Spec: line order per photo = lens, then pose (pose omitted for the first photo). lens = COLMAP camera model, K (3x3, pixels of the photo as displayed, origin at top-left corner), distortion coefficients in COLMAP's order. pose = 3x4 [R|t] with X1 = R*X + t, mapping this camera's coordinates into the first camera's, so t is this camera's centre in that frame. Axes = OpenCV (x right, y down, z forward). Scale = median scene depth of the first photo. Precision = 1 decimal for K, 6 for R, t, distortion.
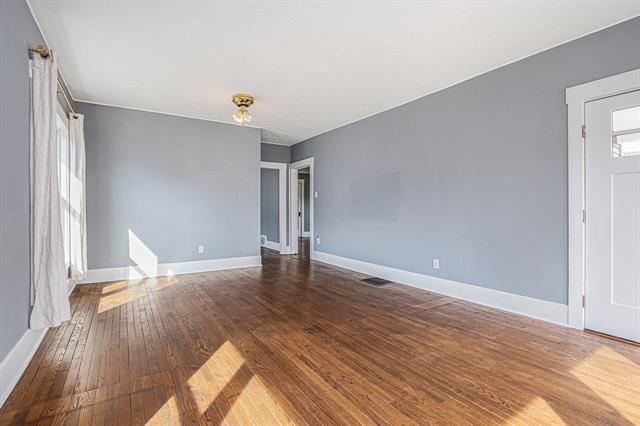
lens RADIAL K [[303.2, 0, 313.1], [0, 303.2, 206.0], [0, 0, 1]] dist [-0.001104, -0.000176]
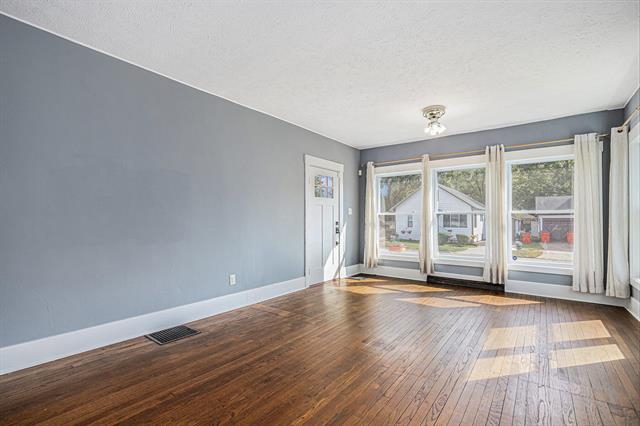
lens RADIAL K [[303.2, 0, 313.1], [0, 303.2, 206.0], [0, 0, 1]] dist [-0.001104, -0.000176]
pose [[-0.358918, 0.042589, 0.932397, -0.691650], [-0.015547, 0.998547, -0.051595, -0.001070], [-0.933240, -0.033014, -0.357735, 1.261239]]
